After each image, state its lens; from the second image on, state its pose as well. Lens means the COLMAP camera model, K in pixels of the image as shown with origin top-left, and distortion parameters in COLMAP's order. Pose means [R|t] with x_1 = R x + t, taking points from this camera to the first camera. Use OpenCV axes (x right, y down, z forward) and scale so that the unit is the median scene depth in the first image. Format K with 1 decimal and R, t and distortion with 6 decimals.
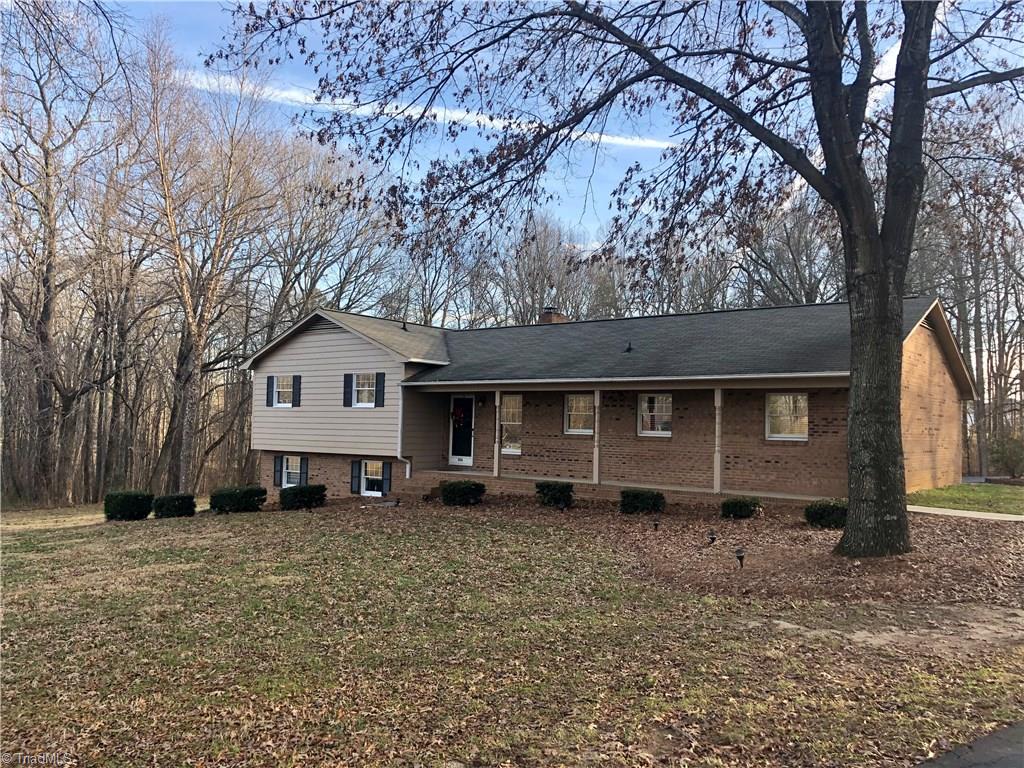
lens RADIAL K [[822.2, 0, 510.0], [0, 822.2, 418.1], [0, 0, 1]] dist [-0.010402, -0.003965]
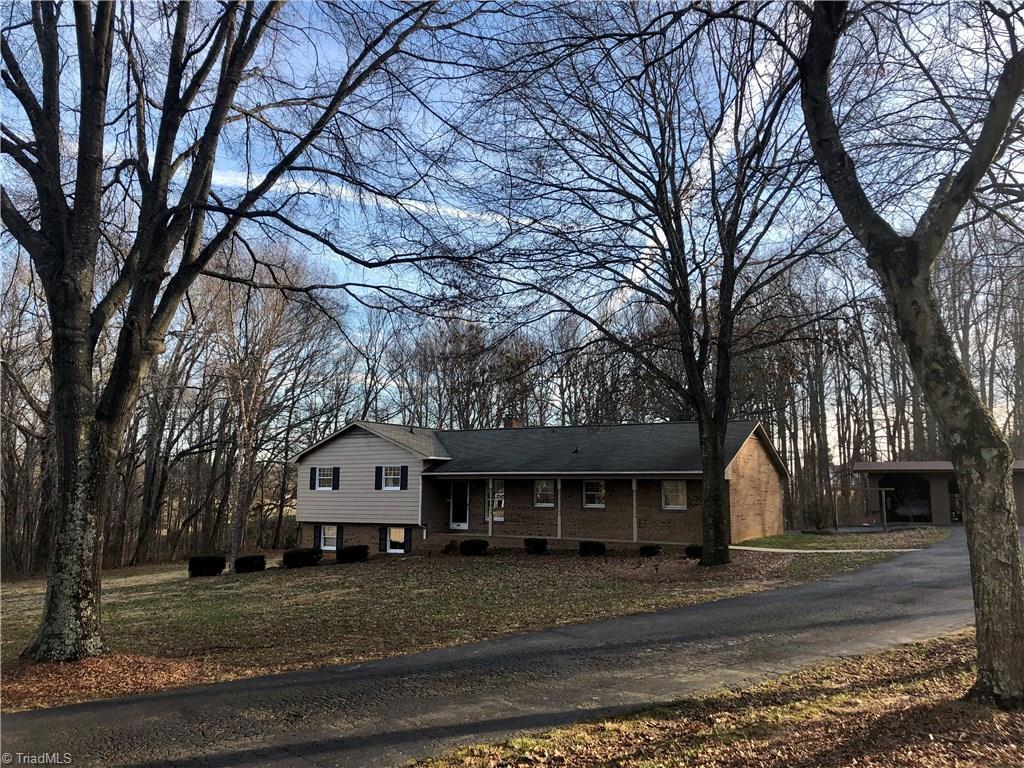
lens RADIAL K [[834.7, 0, 512.0], [0, 834.7, 384.0], [0, 0, 1]] dist [0.005783, -0.001595]
pose [[0.990900, 0.000919, 0.134597, -0.177708], [0.014423, 0.993495, -0.112963, -0.031764], [-0.133826, 0.113876, 0.984440, -0.530753]]
